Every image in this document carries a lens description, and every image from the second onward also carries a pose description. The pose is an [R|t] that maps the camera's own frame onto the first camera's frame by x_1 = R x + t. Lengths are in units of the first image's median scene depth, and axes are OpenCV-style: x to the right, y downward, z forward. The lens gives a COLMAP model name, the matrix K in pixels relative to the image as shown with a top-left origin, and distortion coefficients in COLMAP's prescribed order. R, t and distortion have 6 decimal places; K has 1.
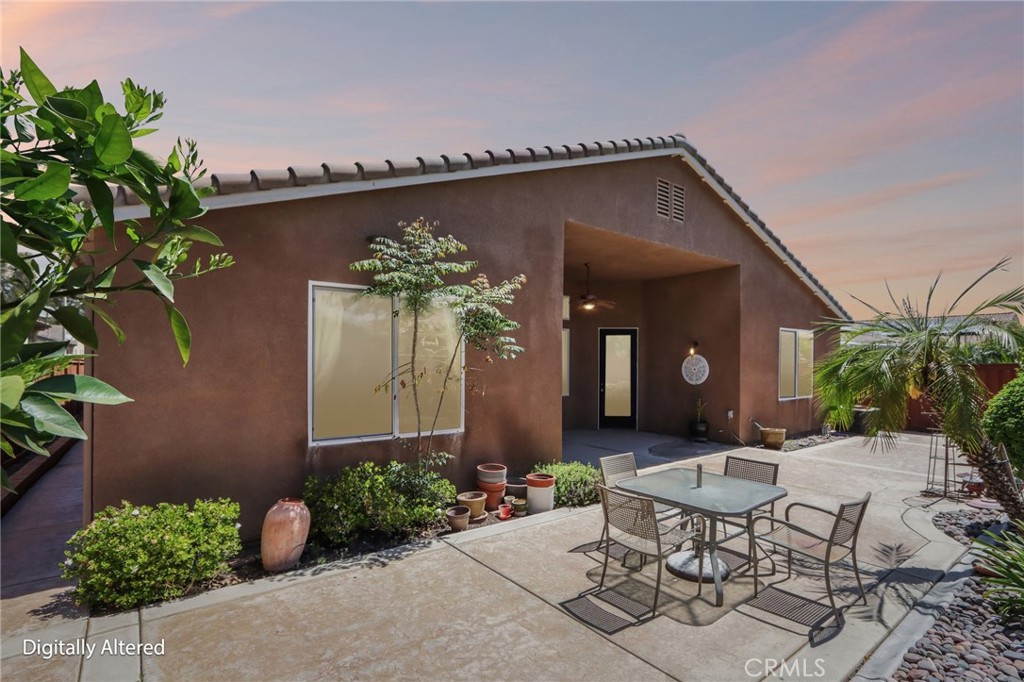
lens RADIAL K [[477.4, 0, 512.0], [0, 477.4, 341.0], [0, 0, 1]] dist [-0.017004, 0.000153]
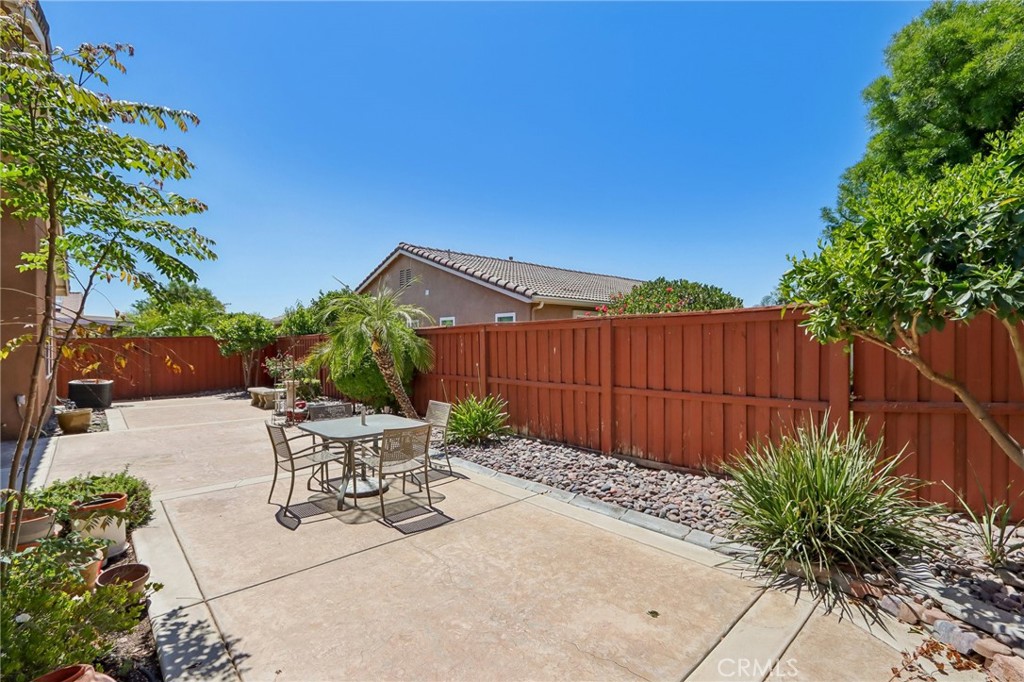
lens RADIAL K [[471.4, 0, 512.0], [0, 471.4, 341.0], [0, 0, 1]] dist [-0.014255, 0.000935]
pose [[-0.083403, -0.012904, 0.996432, -0.343797], [-0.038762, 0.999201, 0.009696, 0.021024], [-0.995762, -0.037815, -0.083836, 0.279757]]
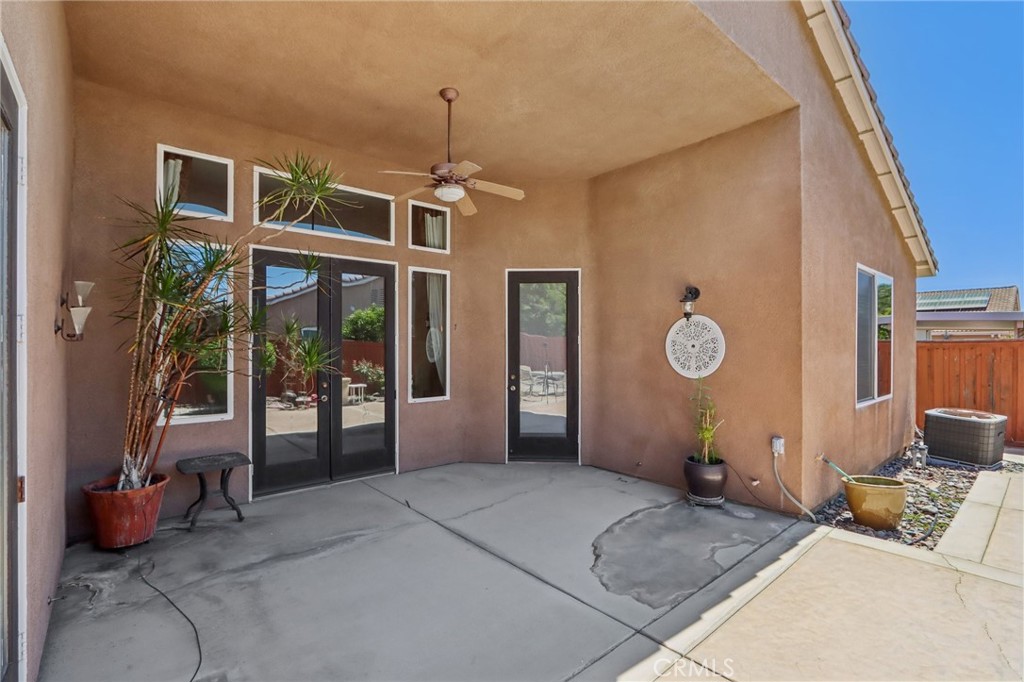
lens RADIAL K [[471.4, 0, 512.0], [0, 471.4, 341.0], [0, 0, 1]] dist [-0.014255, 0.000935]
pose [[0.998143, -0.009930, 0.060102, 0.185115], [0.007992, 0.999443, 0.032398, 0.039597], [-0.060390, -0.031857, 0.997666, 0.578601]]
